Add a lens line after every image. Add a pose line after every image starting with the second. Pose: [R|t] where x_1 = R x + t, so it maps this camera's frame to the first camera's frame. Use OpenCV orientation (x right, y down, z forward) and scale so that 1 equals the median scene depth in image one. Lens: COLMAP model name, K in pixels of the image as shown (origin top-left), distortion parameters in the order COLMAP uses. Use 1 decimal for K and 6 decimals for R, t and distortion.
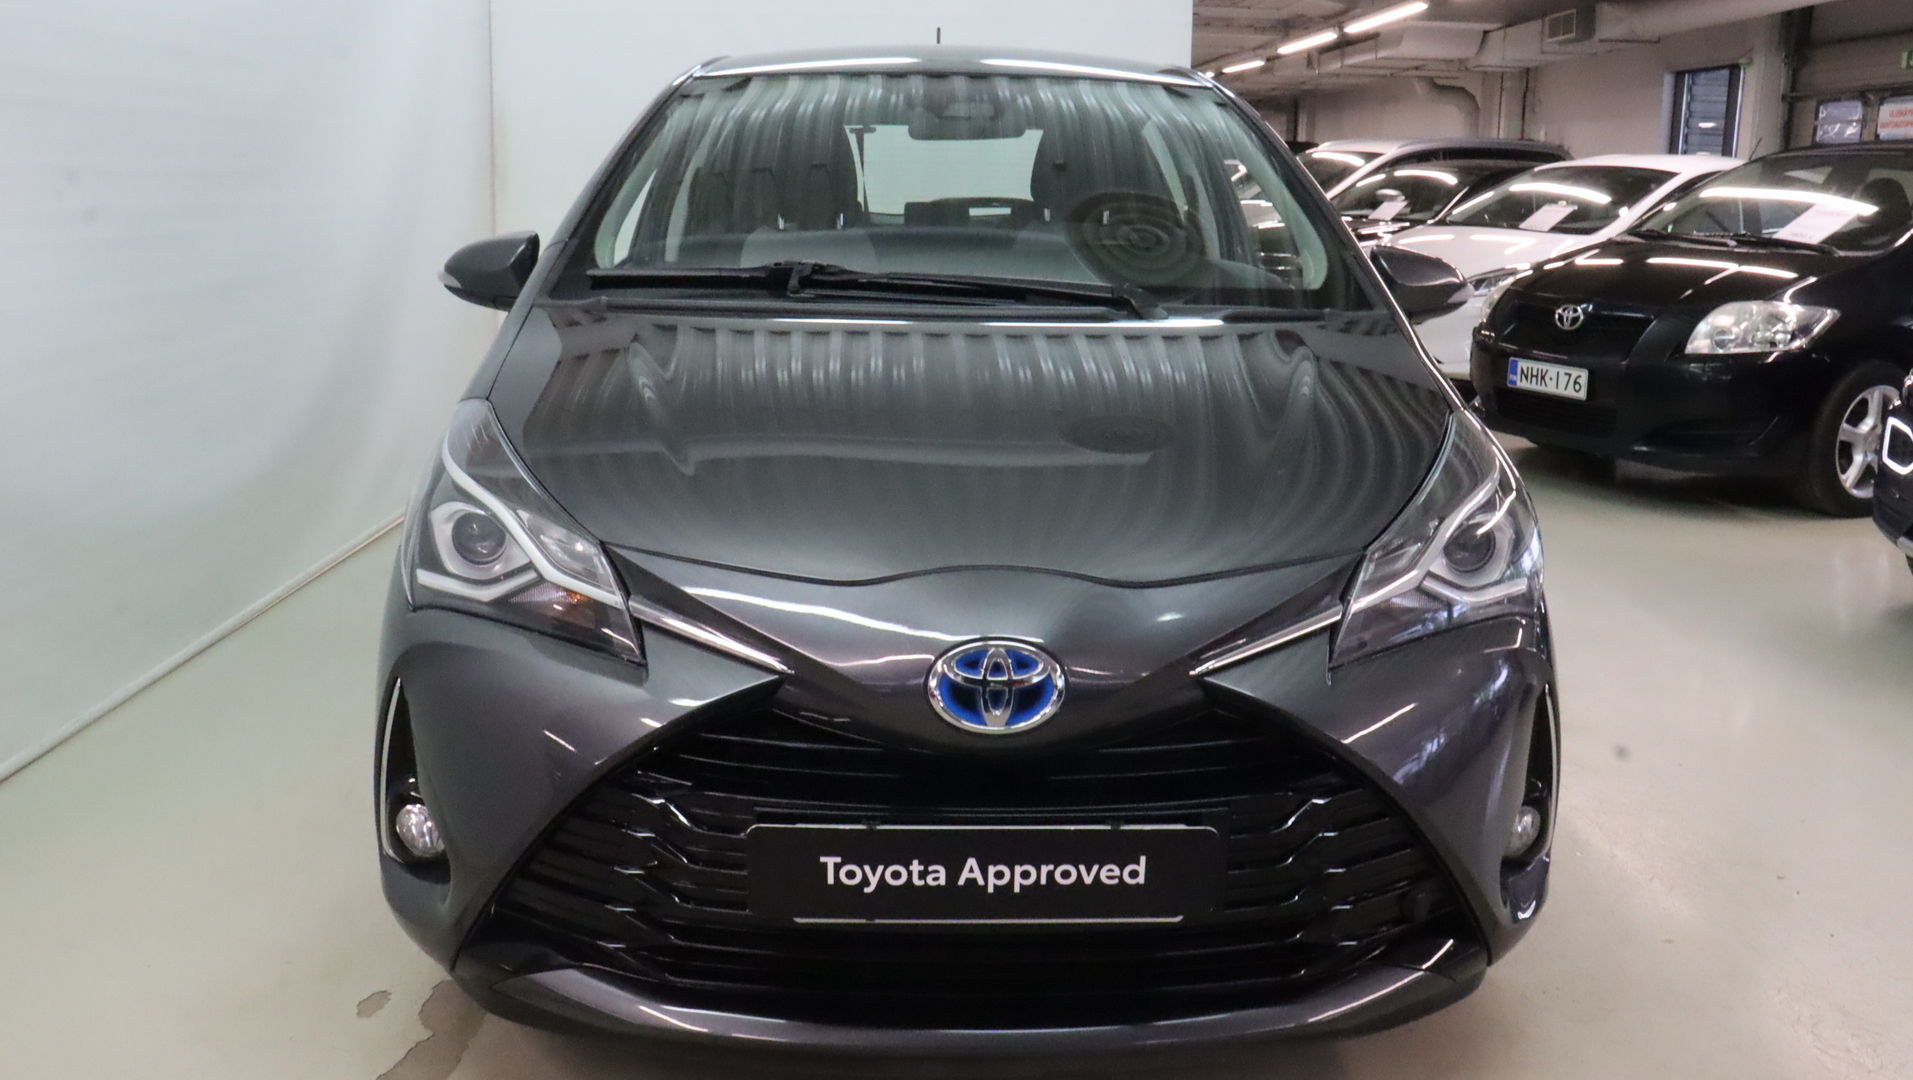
lens RADIAL K [[1554.7, 0, 956.5], [0, 1554.7, 540.0], [0, 0, 1]] dist [-0.126612, 0.089355]
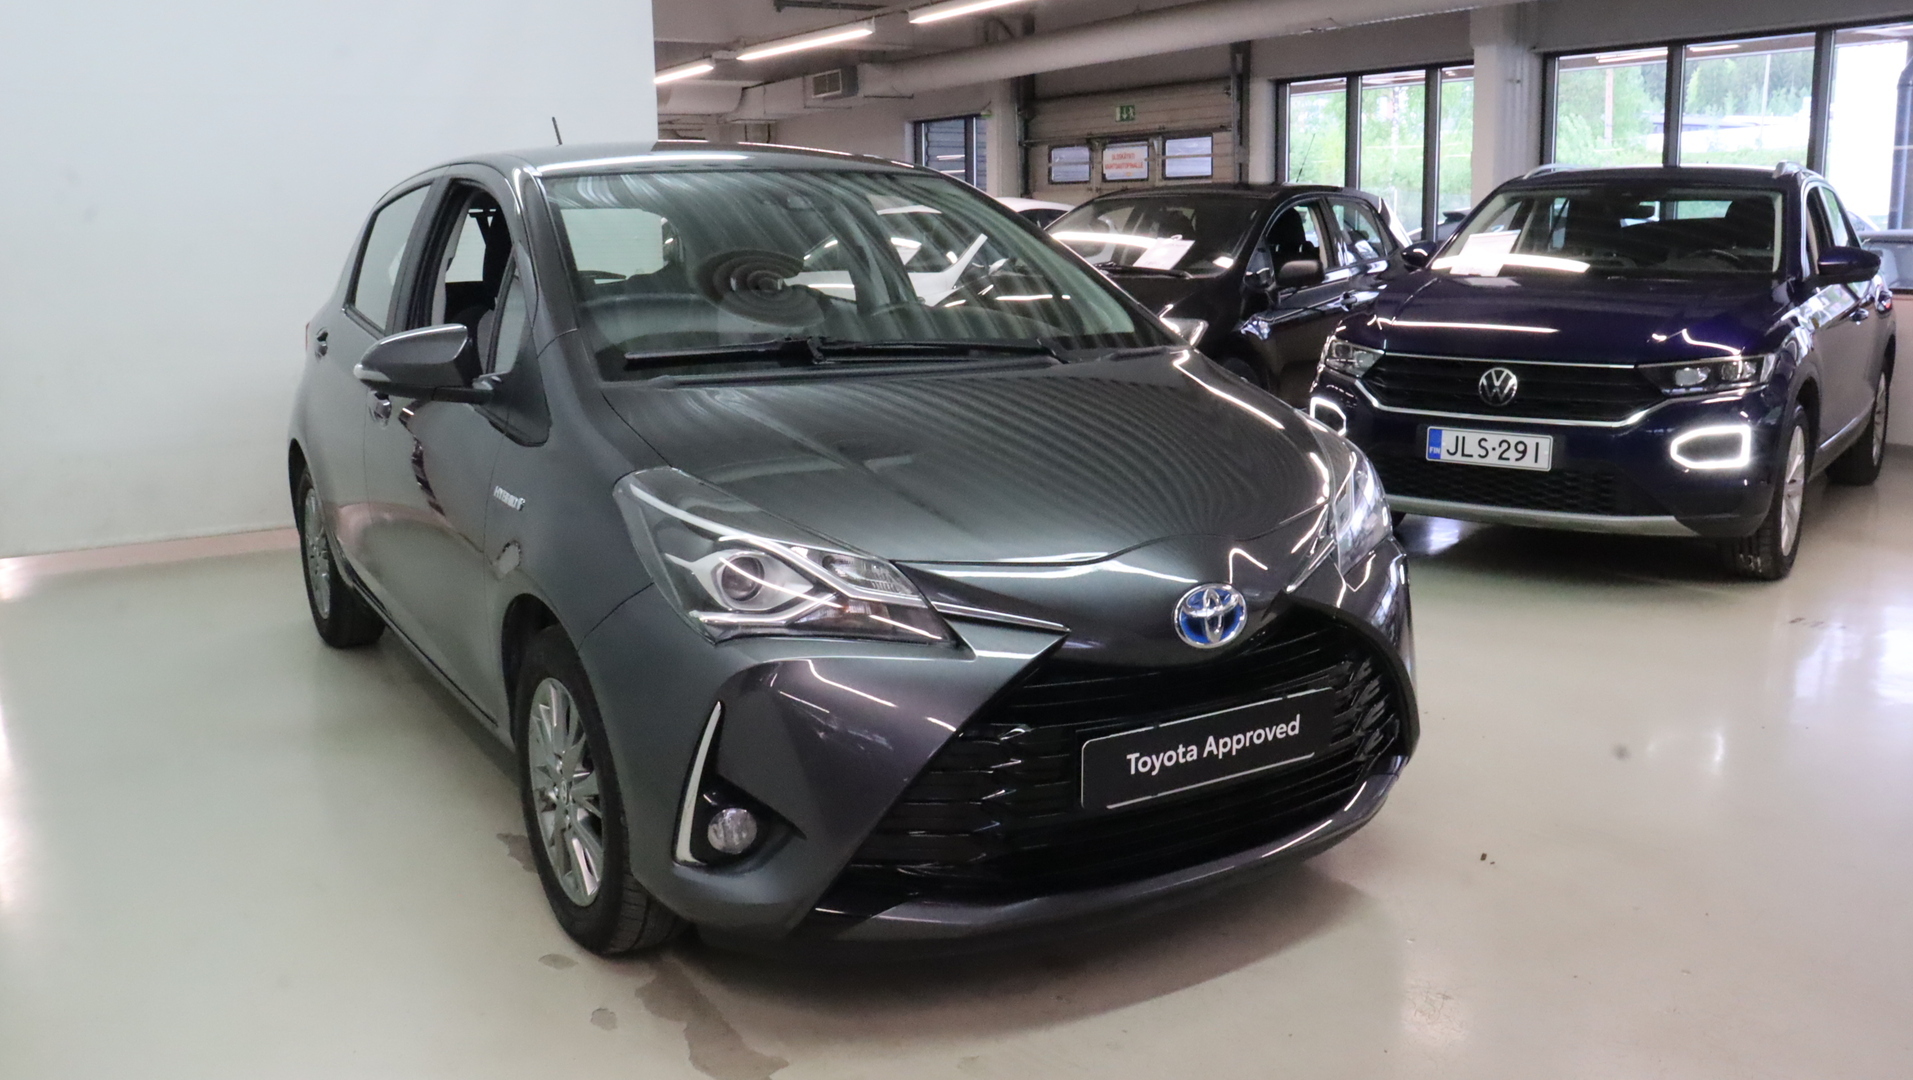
lens RADIAL K [[1554.7, 0, 956.5], [0, 1554.7, 540.0], [0, 0, 1]] dist [-0.126612, 0.089355]
pose [[0.871497, -0.123516, 0.474591, -0.855959], [0.137179, 0.990529, 0.005890, -0.017165], [-0.470823, 0.059971, 0.880187, -0.170986]]
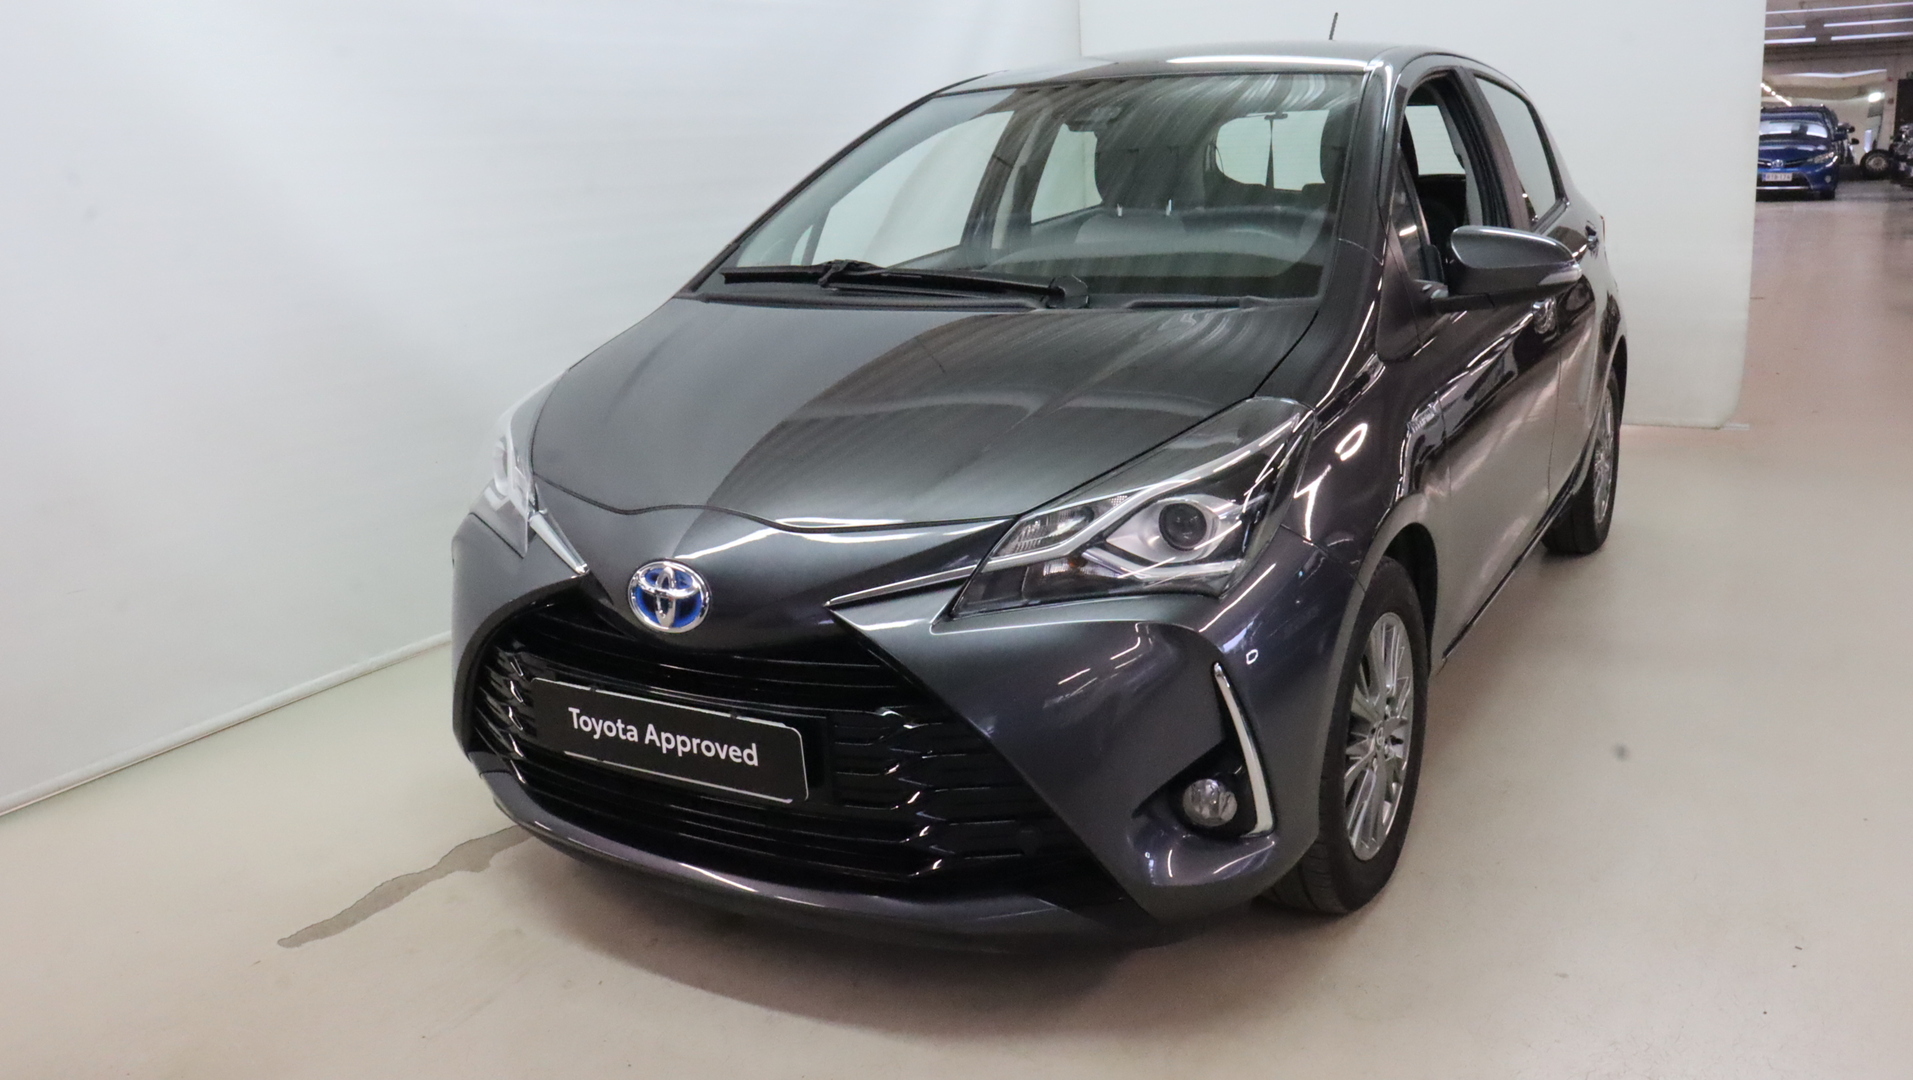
lens RADIAL K [[1554.7, 0, 956.5], [0, 1554.7, 540.0], [0, 0, 1]] dist [-0.126612, 0.089355]
pose [[0.839711, 0.078177, -0.537376, 0.924429], [-0.064631, 0.996937, 0.044040, -0.027053], [0.539173, -0.002250, 0.842192, 0.025586]]
